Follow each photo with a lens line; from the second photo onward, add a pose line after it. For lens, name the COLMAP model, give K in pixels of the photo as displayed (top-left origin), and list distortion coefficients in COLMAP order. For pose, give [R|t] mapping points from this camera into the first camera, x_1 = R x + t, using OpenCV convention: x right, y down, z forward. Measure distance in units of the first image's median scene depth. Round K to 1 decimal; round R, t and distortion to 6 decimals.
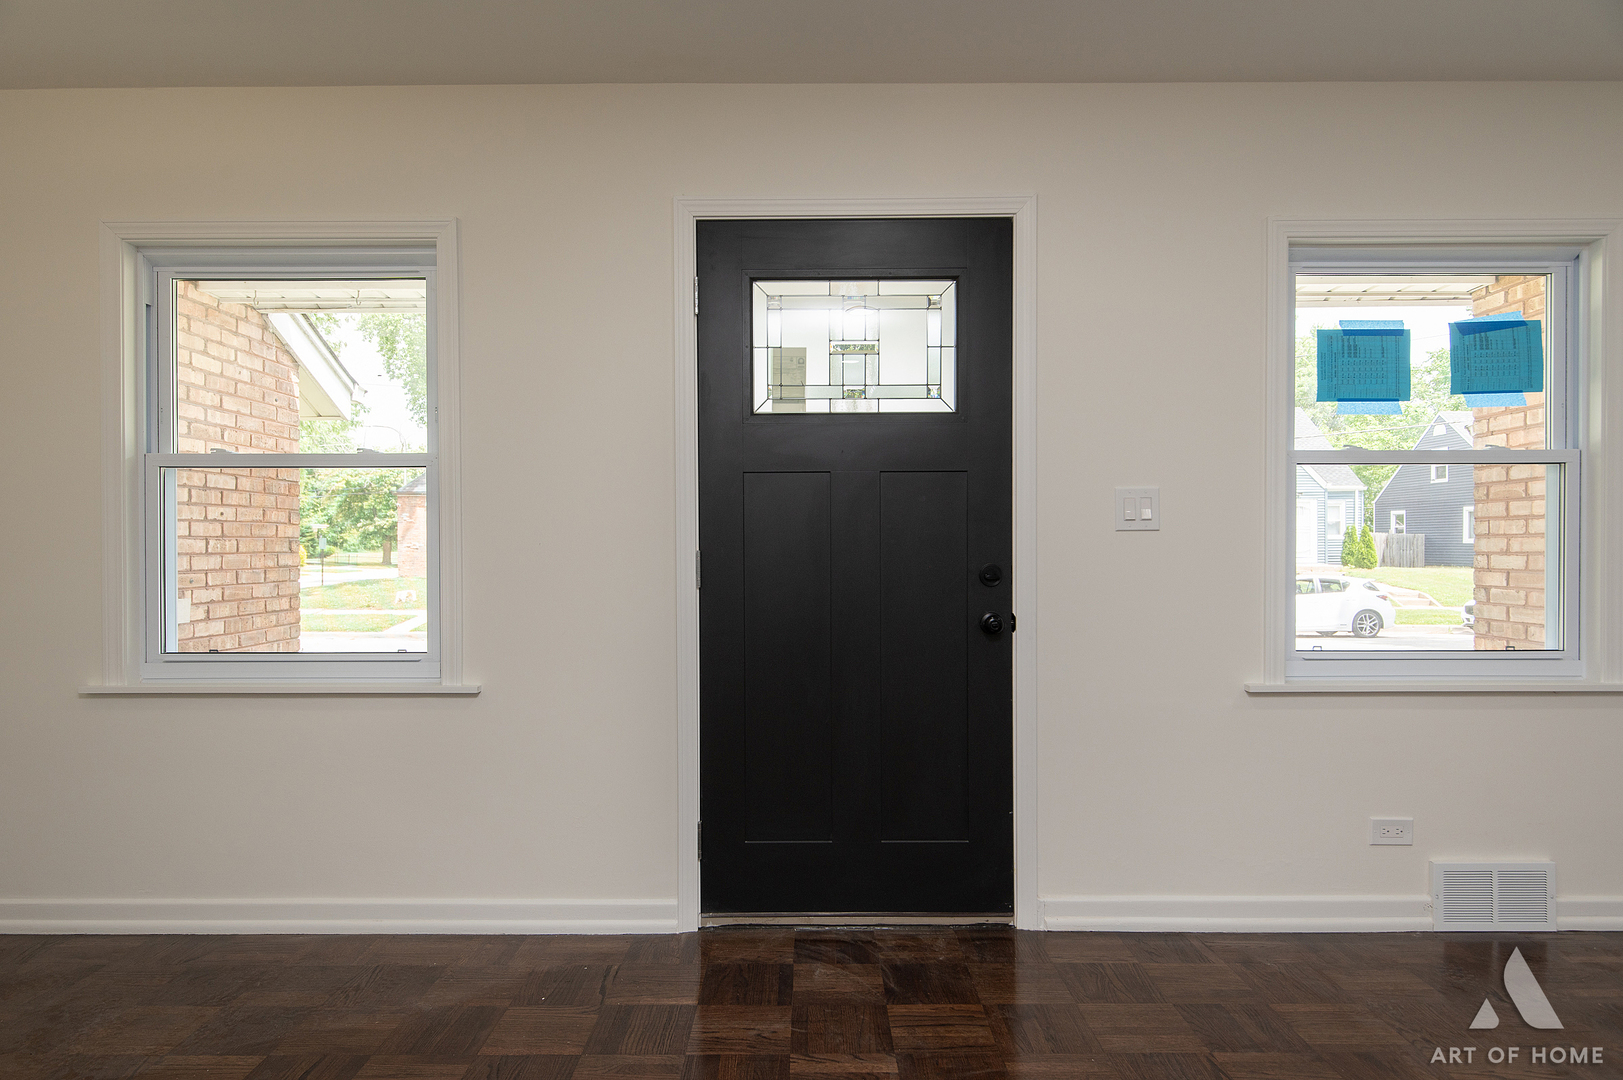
lens RADIAL K [[967.5, 0, 812.5], [0, 967.5, 548.4], [0, 0, 1]] dist [-0.002417, -0.000639]
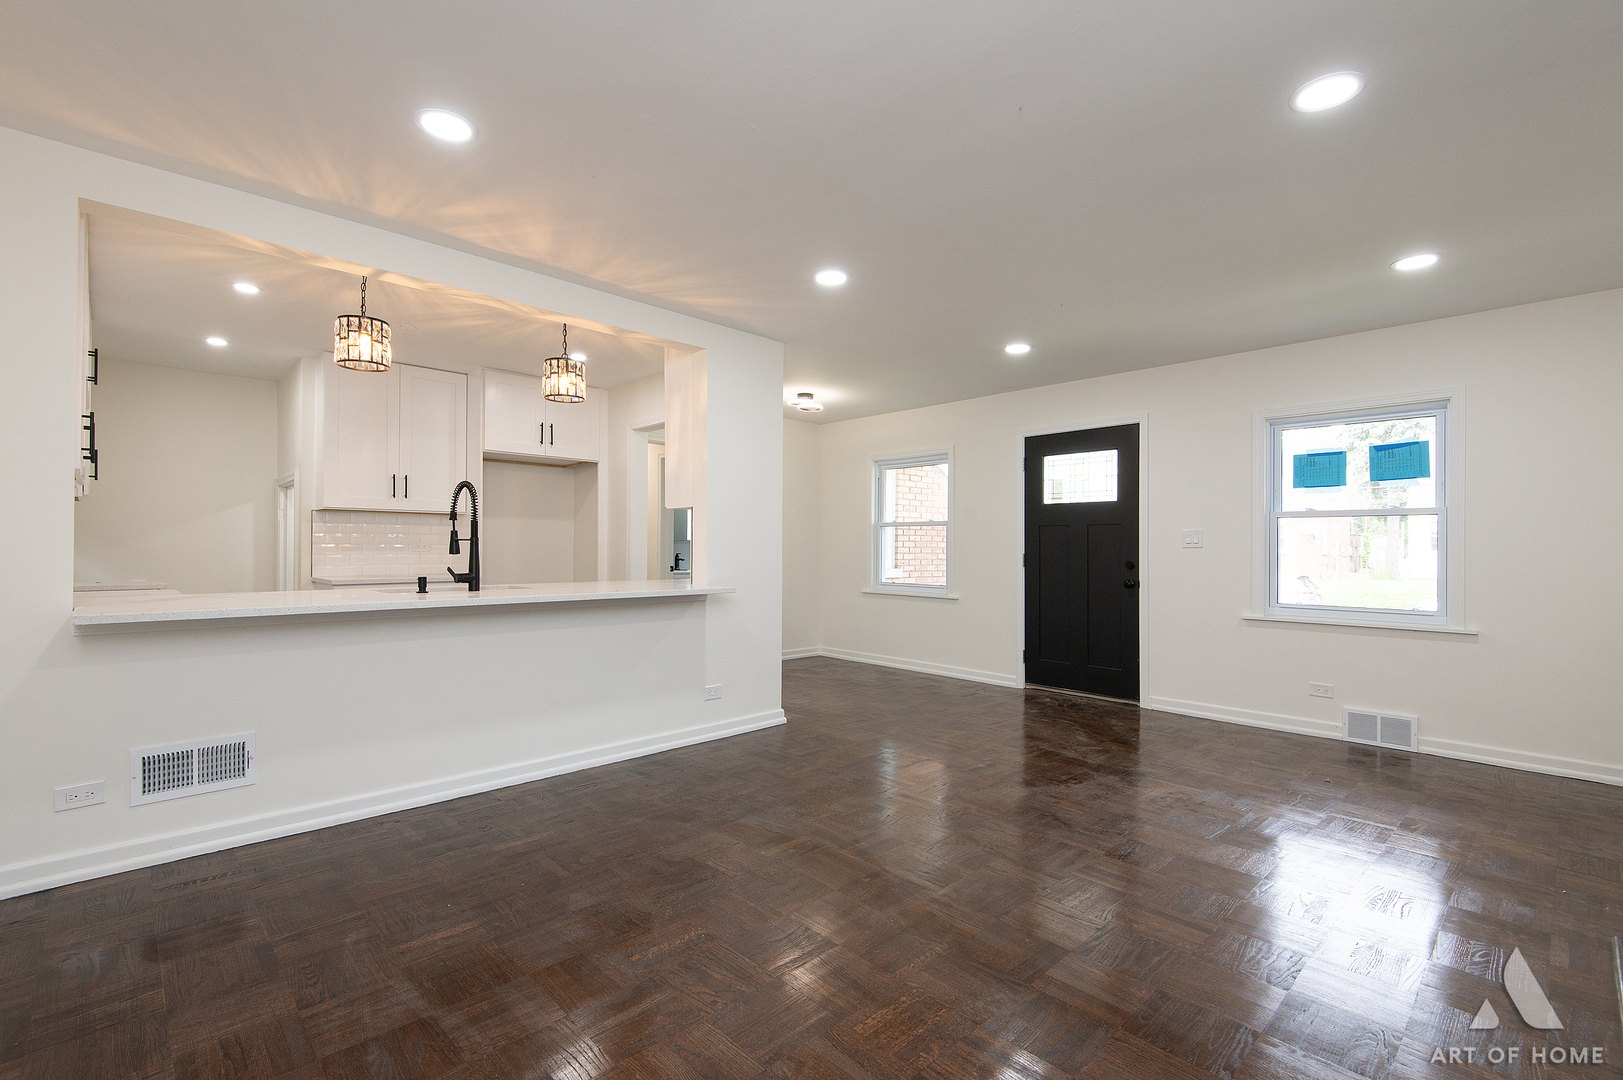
lens RADIAL K [[729.6, 0, 808.6], [0, 729.6, 544.1], [0, 0, 1]] dist [0.028717, -0.013075]
pose [[0.688622, 0.003882, -0.725111, 0.982403], [-0.014104, 0.999868, -0.008042, 0.000513], [0.724984, 0.015765, 0.688586, -0.916690]]
